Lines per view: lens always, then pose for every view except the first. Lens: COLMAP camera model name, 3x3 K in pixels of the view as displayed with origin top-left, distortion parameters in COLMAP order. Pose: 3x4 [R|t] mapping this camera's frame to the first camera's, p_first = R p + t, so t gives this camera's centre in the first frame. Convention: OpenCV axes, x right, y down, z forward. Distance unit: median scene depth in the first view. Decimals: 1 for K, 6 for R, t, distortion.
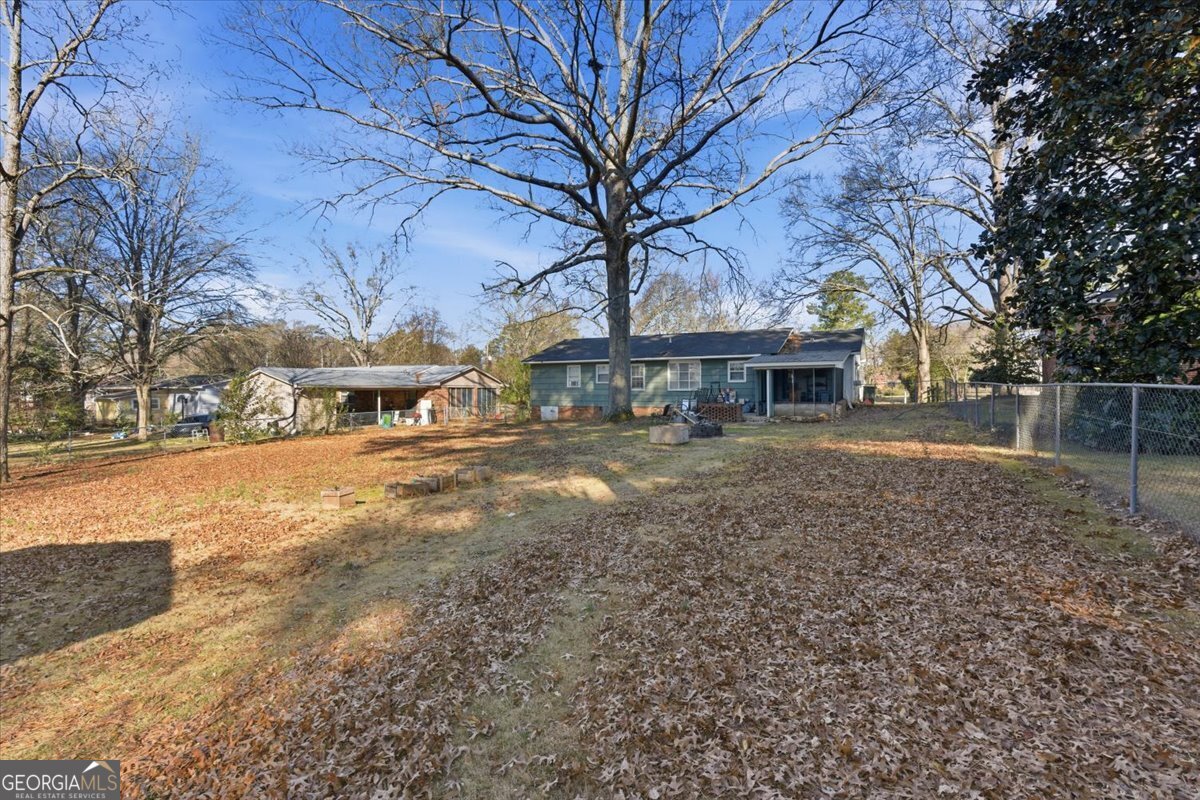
lens RADIAL K [[540.1, 0, 598.6], [0, 540.1, 402.8], [0, 0, 1]] dist [0.000875, 0.000395]
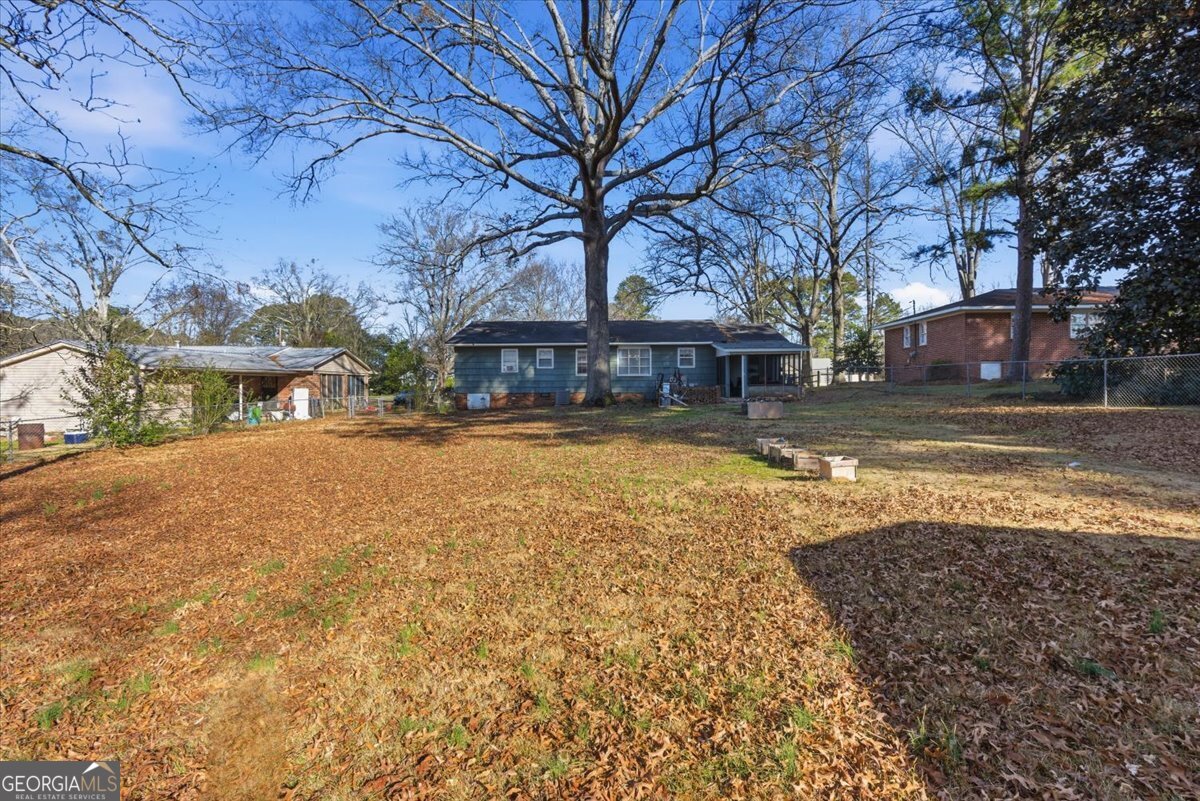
lens RADIAL K [[540.1, 0, 598.3], [0, 540.1, 399.6], [0, 0, 1]] dist [0.000875, 0.000395]
pose [[0.907365, -0.010630, 0.420210, -0.296510], [0.010755, 0.999940, 0.002072, 0.016828], [-0.420207, 0.002640, 0.907425, 0.094225]]
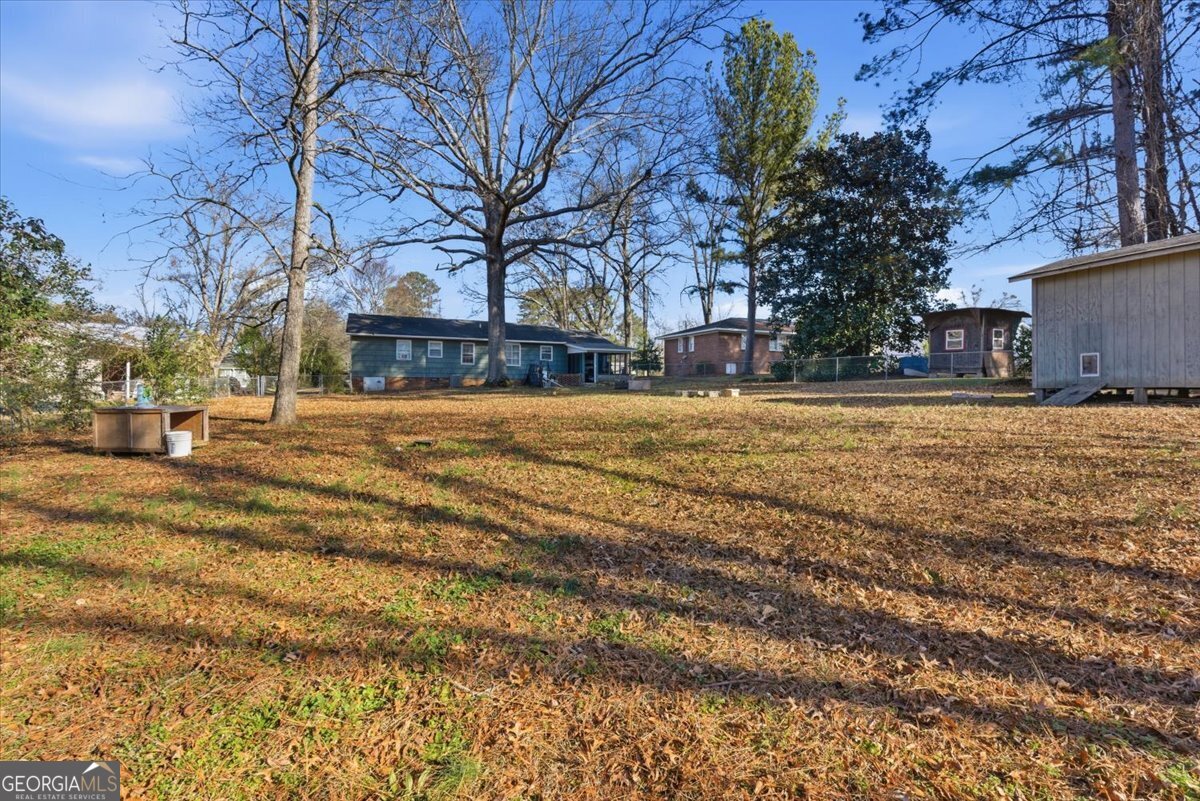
lens RADIAL K [[540.1, 0, 602.2], [0, 540.1, 395.6], [0, 0, 1]] dist [0.000875, 0.000395]
pose [[0.627799, -0.003726, 0.778366, -0.639139], [0.007174, 0.999974, -0.001000, 0.046198], [-0.778342, 0.006212, 0.627810, 0.005374]]
